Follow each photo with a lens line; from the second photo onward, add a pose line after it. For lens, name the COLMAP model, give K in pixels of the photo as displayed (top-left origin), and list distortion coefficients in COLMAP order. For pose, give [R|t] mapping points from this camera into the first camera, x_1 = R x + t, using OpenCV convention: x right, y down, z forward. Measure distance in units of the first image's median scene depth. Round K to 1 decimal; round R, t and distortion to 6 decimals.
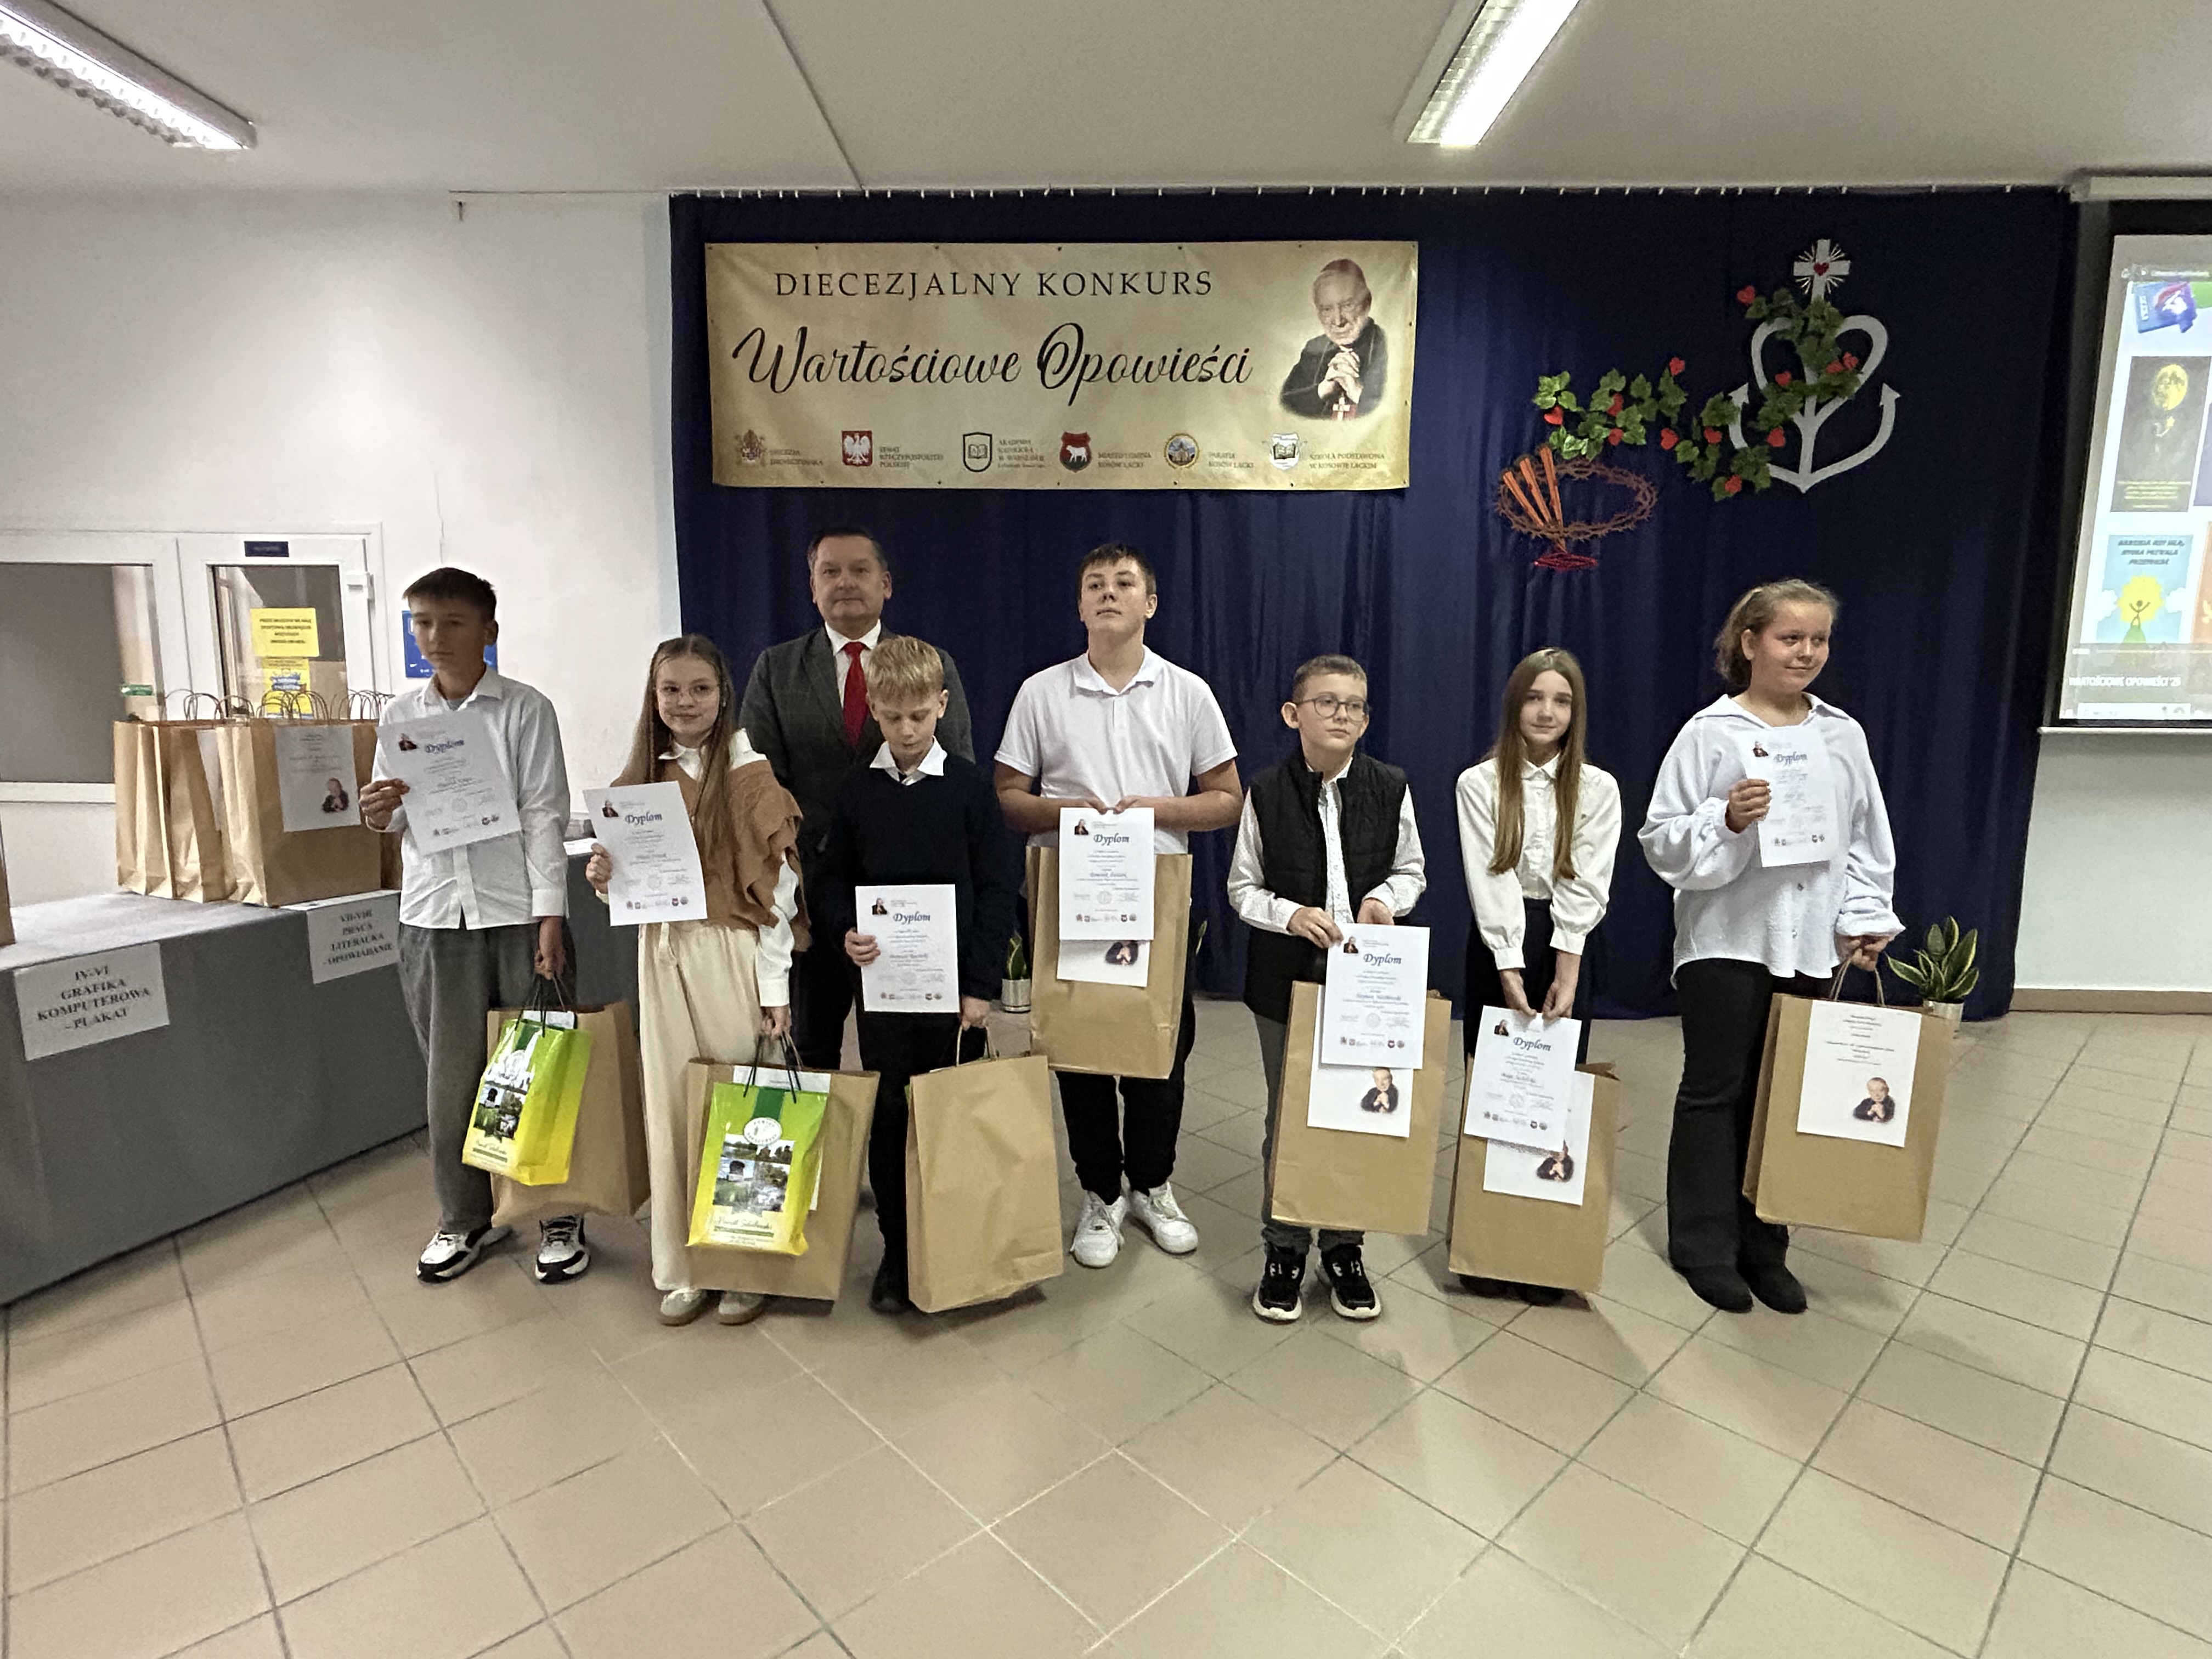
lens RADIAL K [[1072.0, 0, 1106.0], [0, 1072.0, 829.5], [0, 0, 1]] dist [-0.006780, 0.000631]
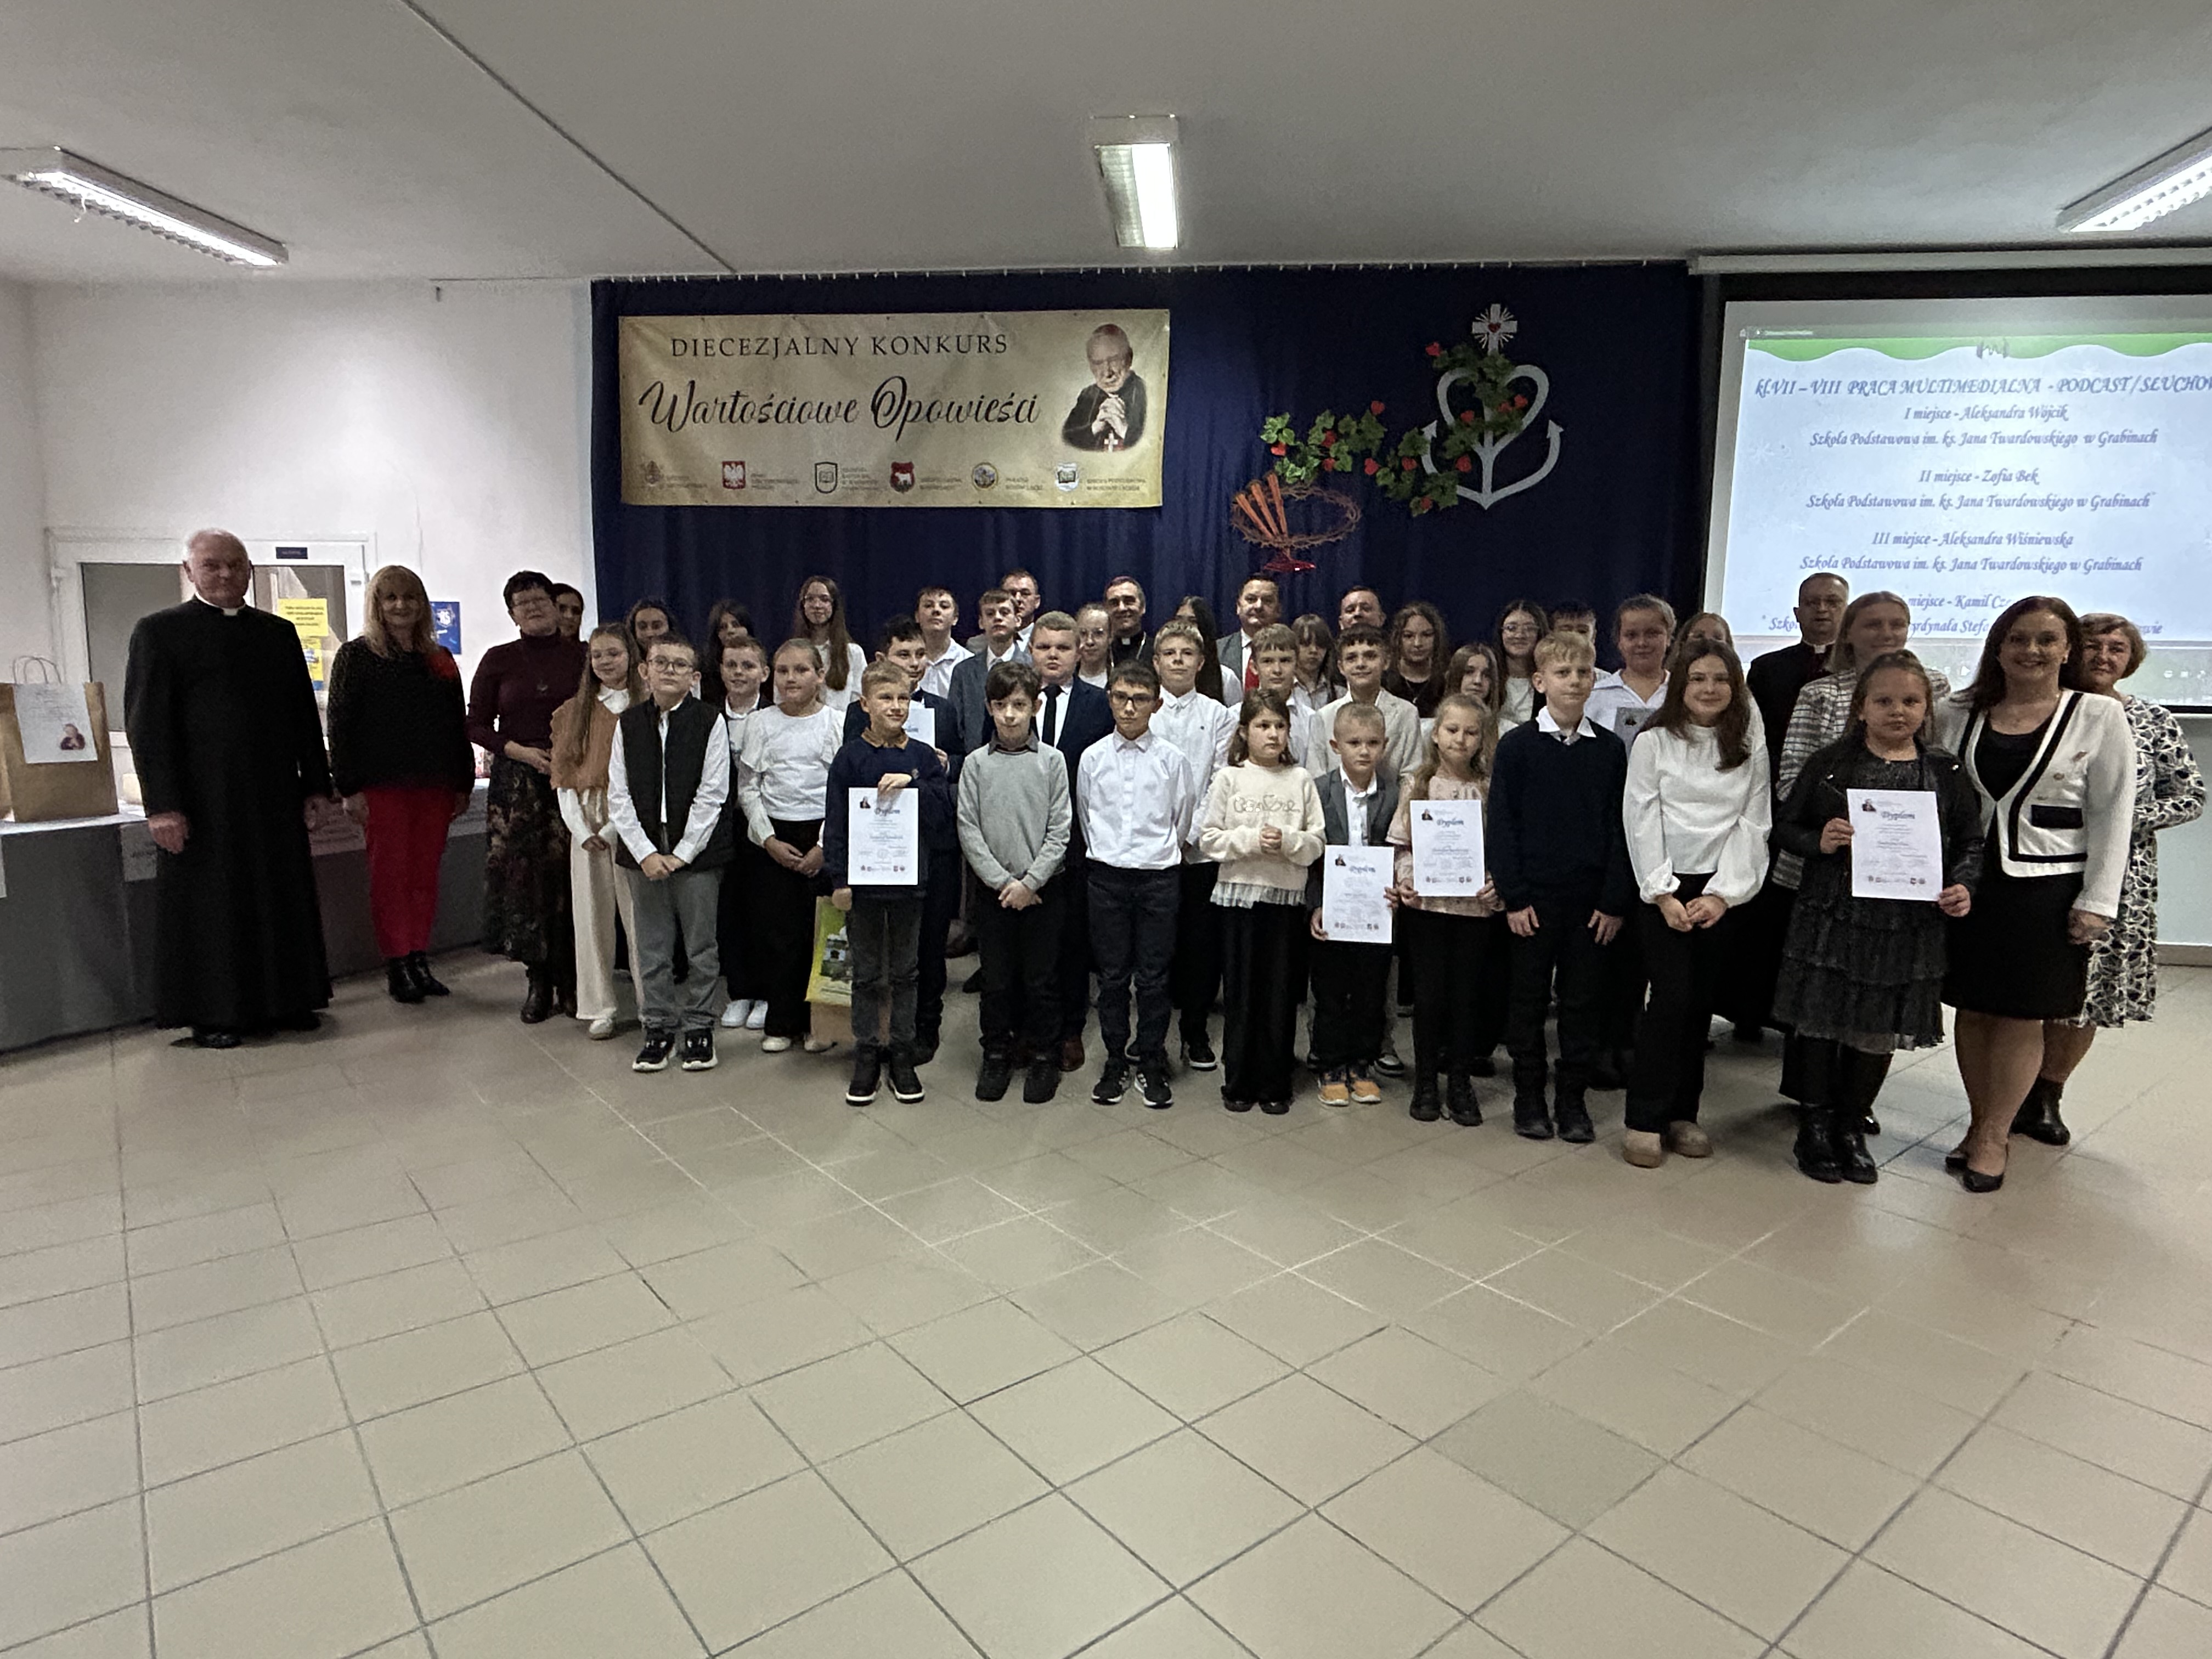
lens RADIAL K [[1236.5, 0, 1107.4], [0, 1236.5, 821.0], [0, 0, 1]] dist [0.014683, -0.033932]
pose [[0.996764, 0.017896, -0.078371, 0.339815], [-0.018061, 0.999836, -0.001404, 0.049056], [0.078333, 0.002815, 0.996923, -0.437061]]
